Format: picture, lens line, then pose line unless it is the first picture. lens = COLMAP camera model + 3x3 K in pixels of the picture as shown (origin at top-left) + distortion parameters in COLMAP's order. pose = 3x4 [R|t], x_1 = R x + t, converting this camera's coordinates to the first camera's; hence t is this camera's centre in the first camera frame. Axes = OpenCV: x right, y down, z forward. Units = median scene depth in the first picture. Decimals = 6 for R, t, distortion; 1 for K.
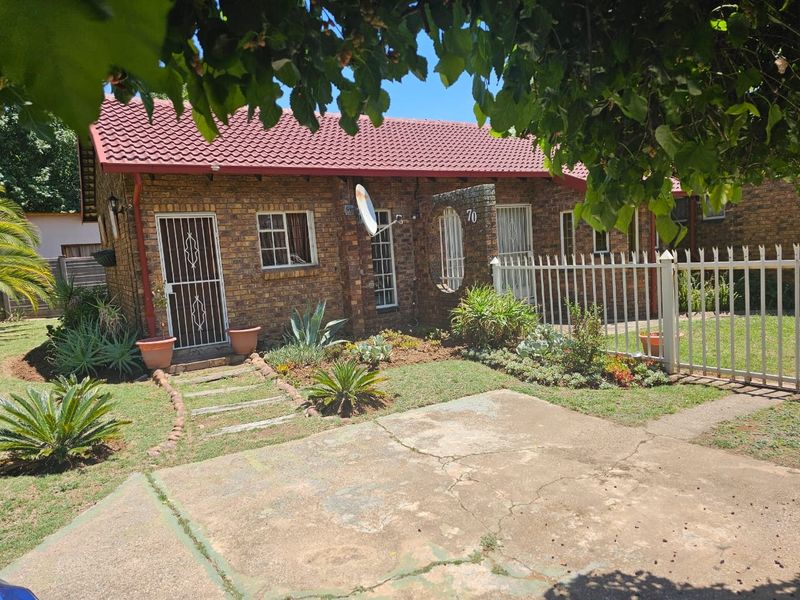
lens RADIAL K [[528.9, 0, 399.6], [0, 528.9, 301.6], [0, 0, 1]] dist [0.026806, -0.007802]
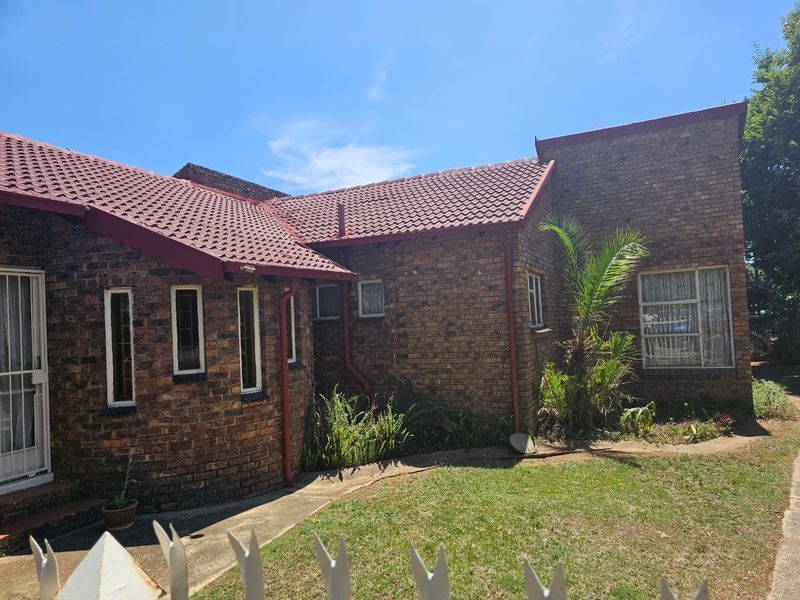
lens RADIAL K [[528.9, 0, 407.7], [0, 528.9, 301.7], [0, 0, 1]] dist [0.026806, -0.007802]
pose [[0.822909, 0.053025, 0.565694, 0.257588], [0.043846, 0.986740, -0.156274, -0.070485], [-0.566479, 0.153403, 0.809672, 0.449887]]
